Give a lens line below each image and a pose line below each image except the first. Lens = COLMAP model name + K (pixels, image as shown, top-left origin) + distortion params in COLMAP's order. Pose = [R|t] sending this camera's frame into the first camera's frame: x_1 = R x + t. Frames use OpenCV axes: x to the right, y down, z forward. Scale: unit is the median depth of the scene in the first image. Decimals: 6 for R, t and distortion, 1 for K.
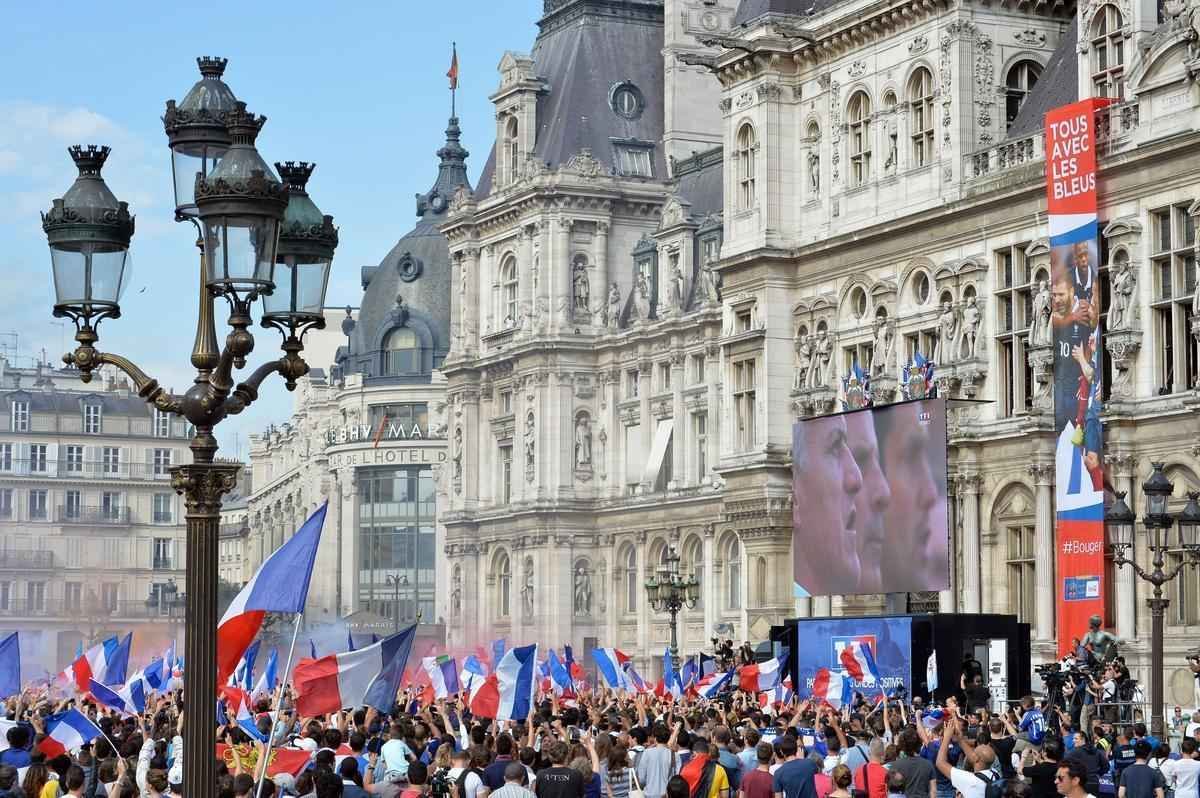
lens RADIAL K [[2903.3, 0, 600.0], [0, 2903.3, 399.0], [0, 0, 1]] dist [0.031258, 0.149620]
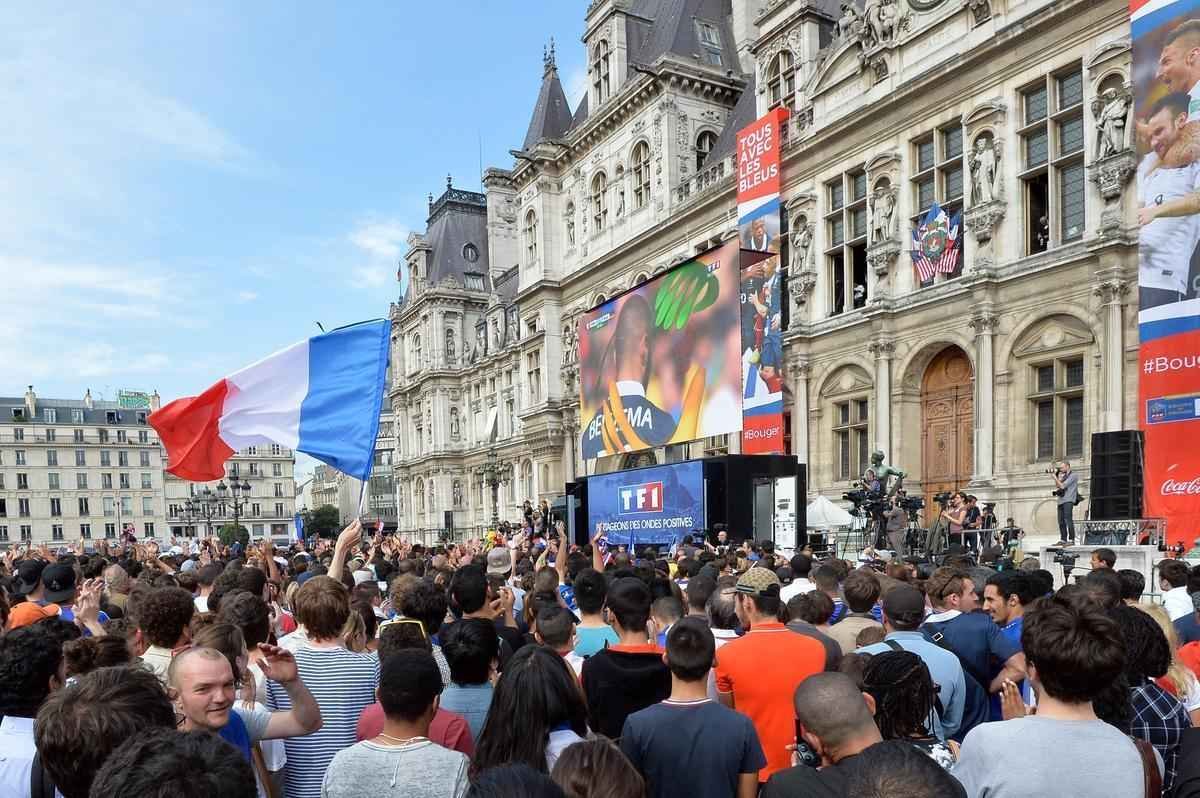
lens RADIAL K [[2903.3, 0, 600.0], [0, 2903.3, 399.0], [0, 0, 1]] dist [0.031258, 0.149620]
pose [[0.997176, -0.032297, 0.067796, -0.028411], [0.028630, 0.998110, 0.054382, -0.074688], [-0.069424, -0.052287, 0.996216, -0.713396]]
